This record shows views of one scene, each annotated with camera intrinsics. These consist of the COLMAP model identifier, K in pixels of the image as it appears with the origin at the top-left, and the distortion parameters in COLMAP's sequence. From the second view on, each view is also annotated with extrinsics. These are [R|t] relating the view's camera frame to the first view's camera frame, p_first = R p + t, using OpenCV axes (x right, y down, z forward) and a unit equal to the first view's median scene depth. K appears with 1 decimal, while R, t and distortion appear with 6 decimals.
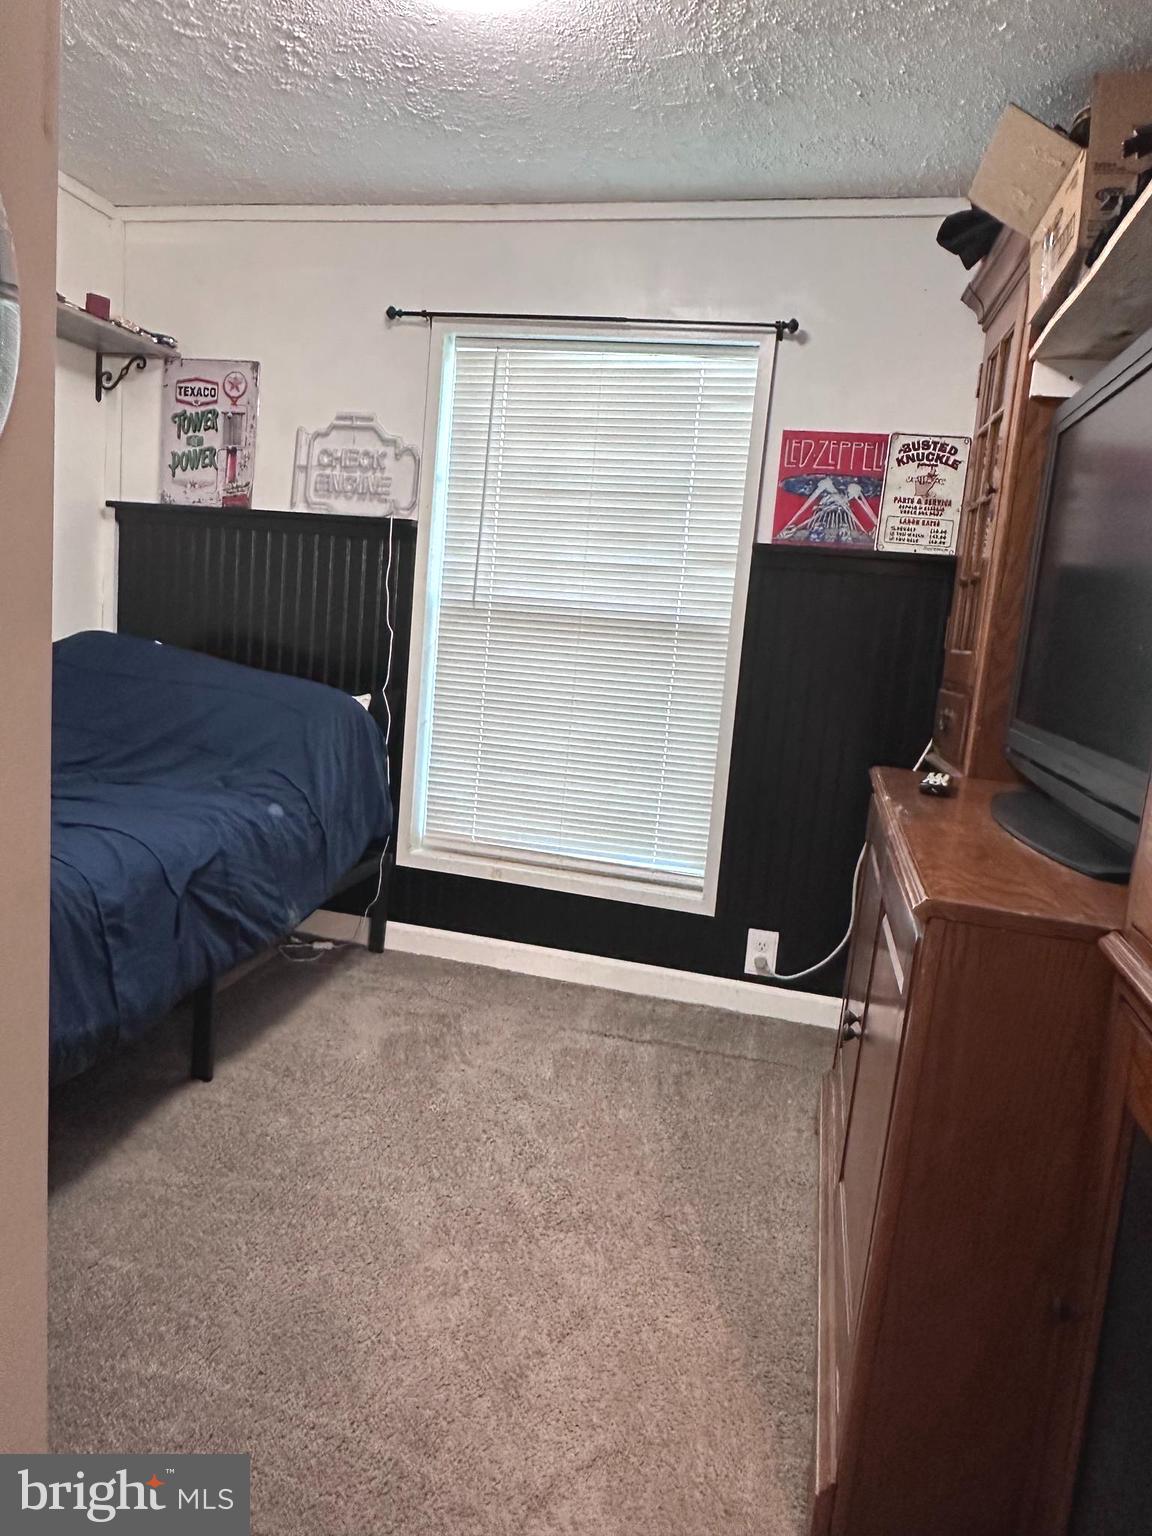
lens RADIAL K [[1061.7, 0, 576.0], [0, 1061.7, 768.0], [0, 0, 1]] dist [-0.004761, 0.004799]
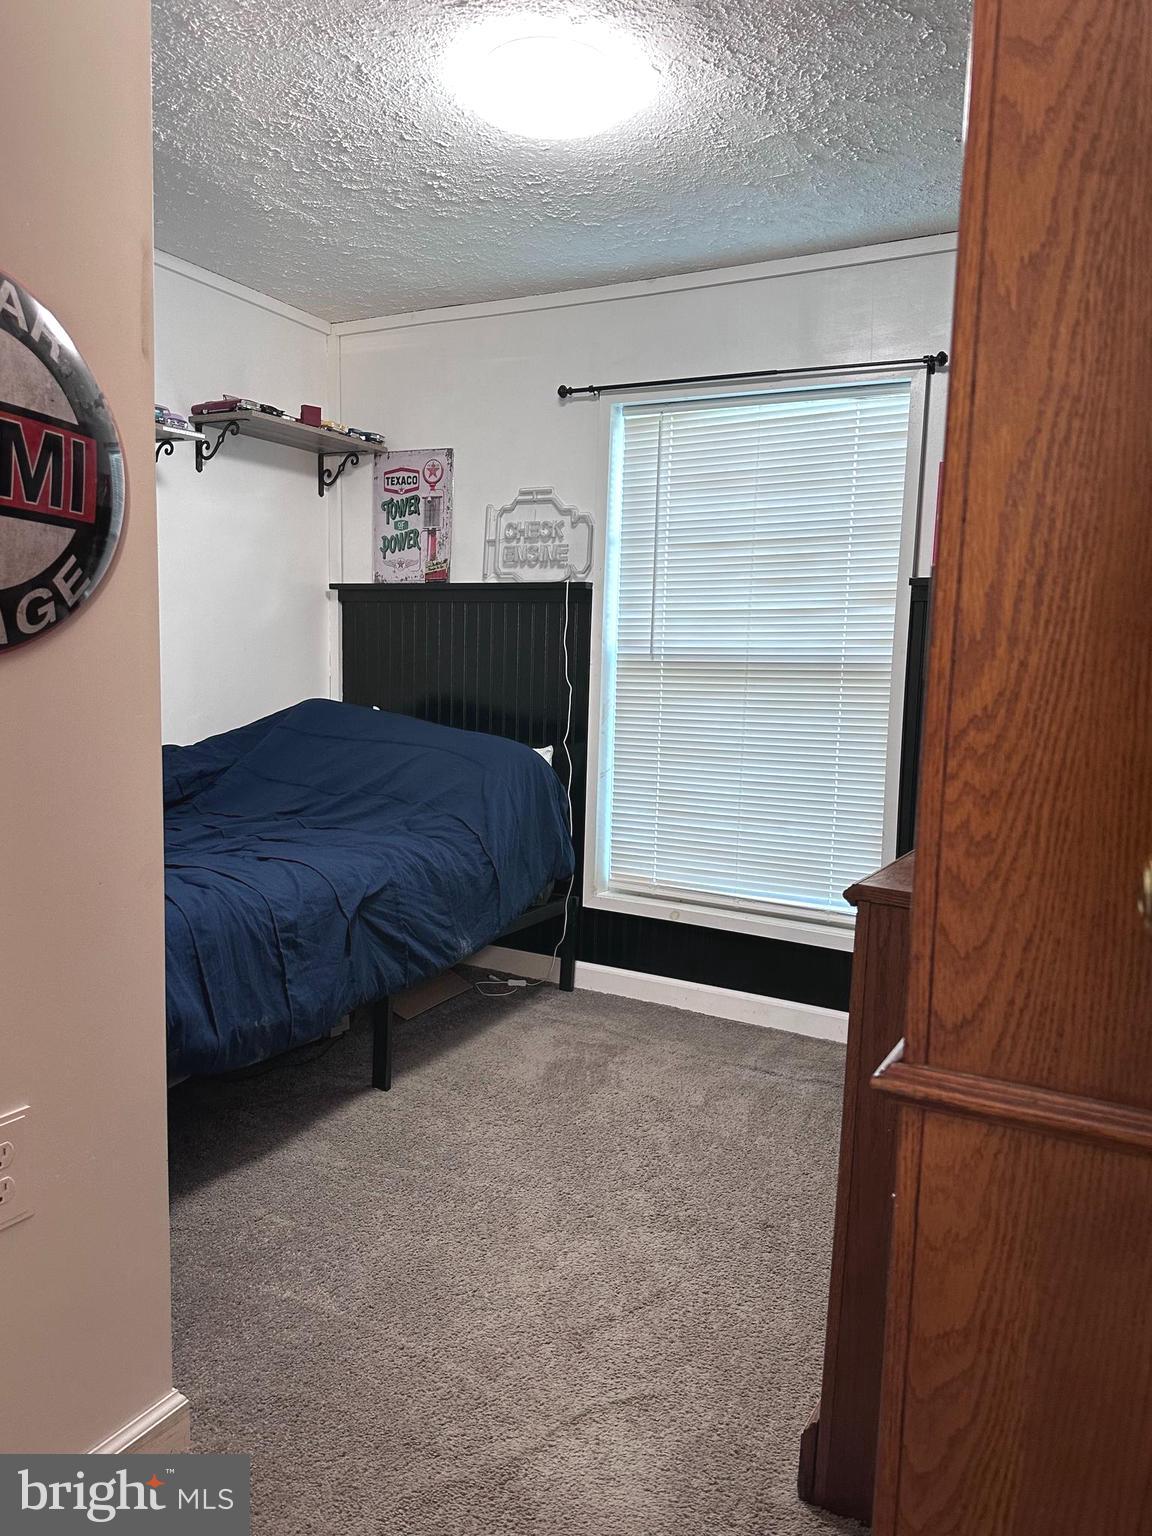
lens RADIAL K [[1129.7, 0, 576.0], [0, 1129.7, 768.0], [0, 0, 1]] dist [0.194918, -0.312658]
pose [[0.966313, -0.033197, -0.255221, 0.121949], [0.018851, 0.998112, -0.058454, 0.020480], [0.256680, 0.051674, 0.965114, -0.101483]]
